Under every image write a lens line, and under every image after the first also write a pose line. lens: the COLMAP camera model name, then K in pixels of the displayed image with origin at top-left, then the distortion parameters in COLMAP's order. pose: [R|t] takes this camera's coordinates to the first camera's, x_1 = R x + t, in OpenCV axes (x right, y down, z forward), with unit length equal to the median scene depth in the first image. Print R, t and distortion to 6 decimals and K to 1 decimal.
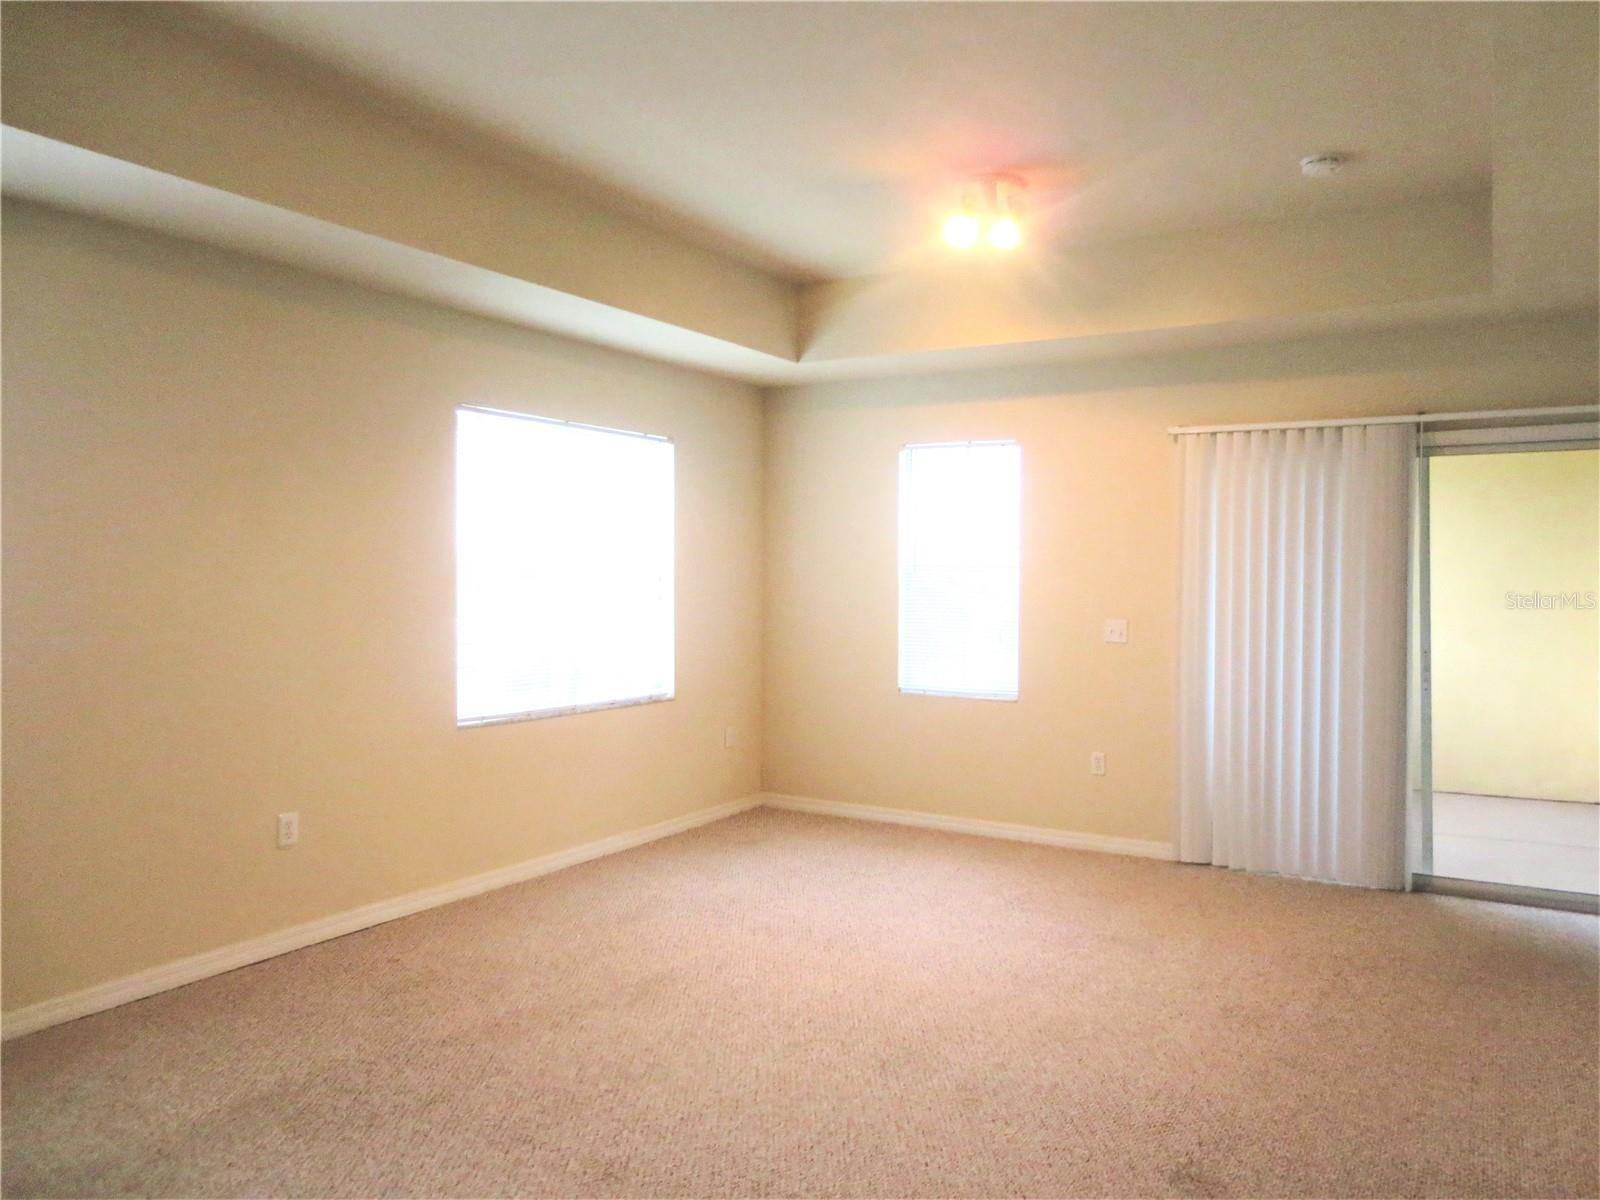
lens RADIAL K [[1122.1, 0, 800.0], [0, 1122.1, 600.0], [0, 0, 1]] dist [-0.004079, 0.001164]
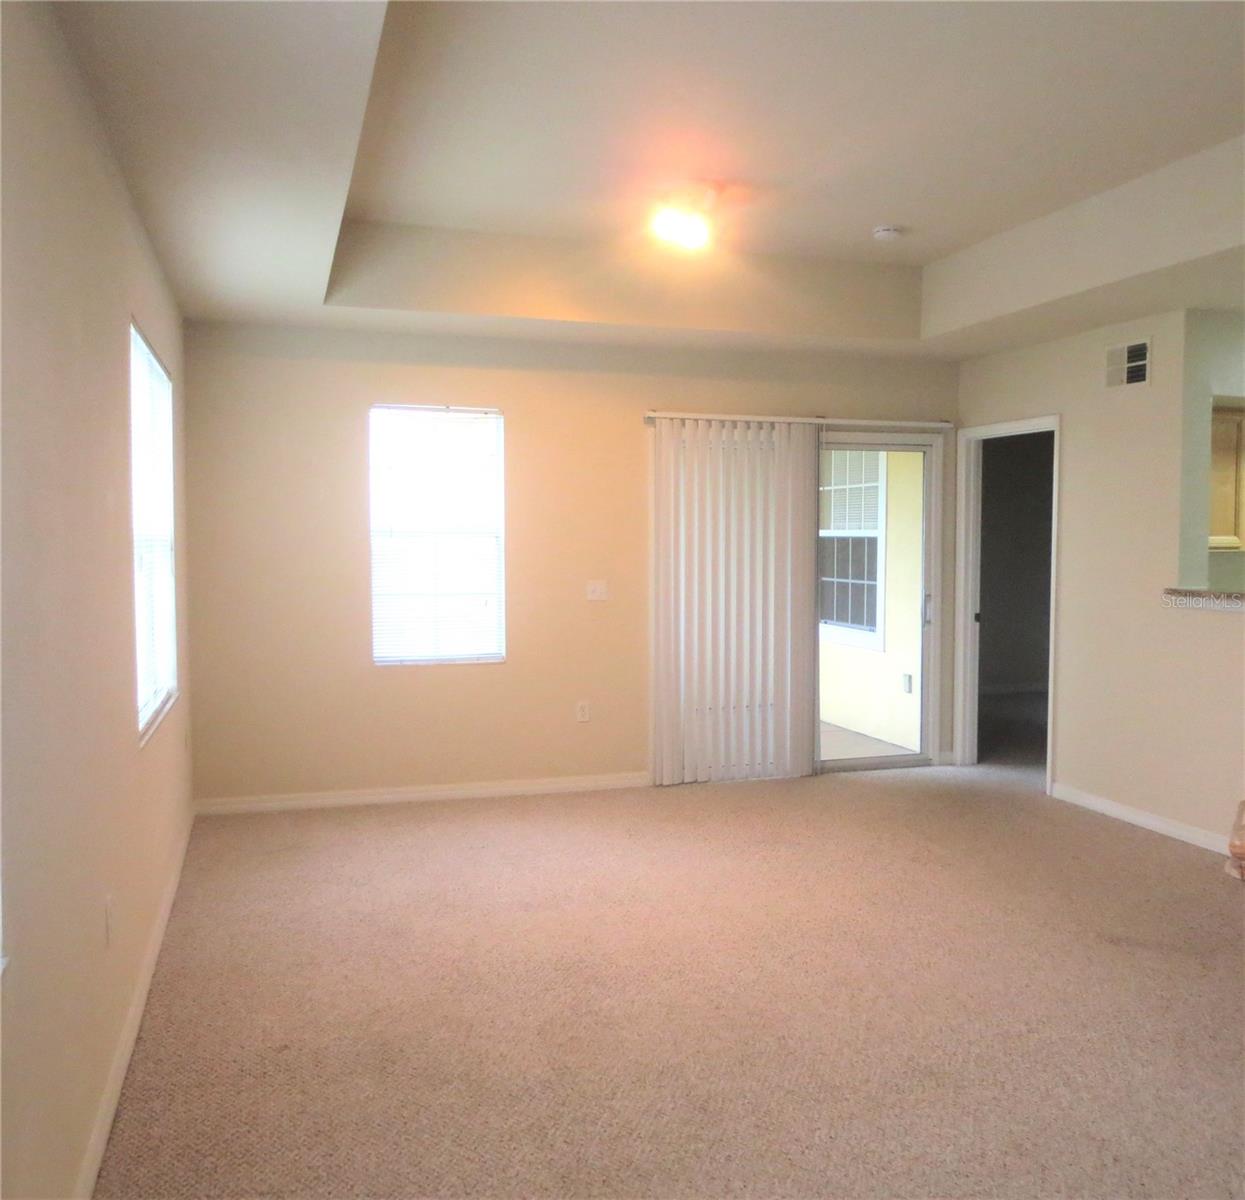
lens RADIAL K [[1162.7, 0, 622.5], [0, 1162.7, 600.0], [0, 0, 1]] dist [-0.021974, -0.013443]
pose [[0.664174, -0.043939, 0.746286, -0.639088], [0.025121, 0.999019, 0.036462, -0.004750], [-0.747156, -0.005470, 0.664626, 0.248030]]
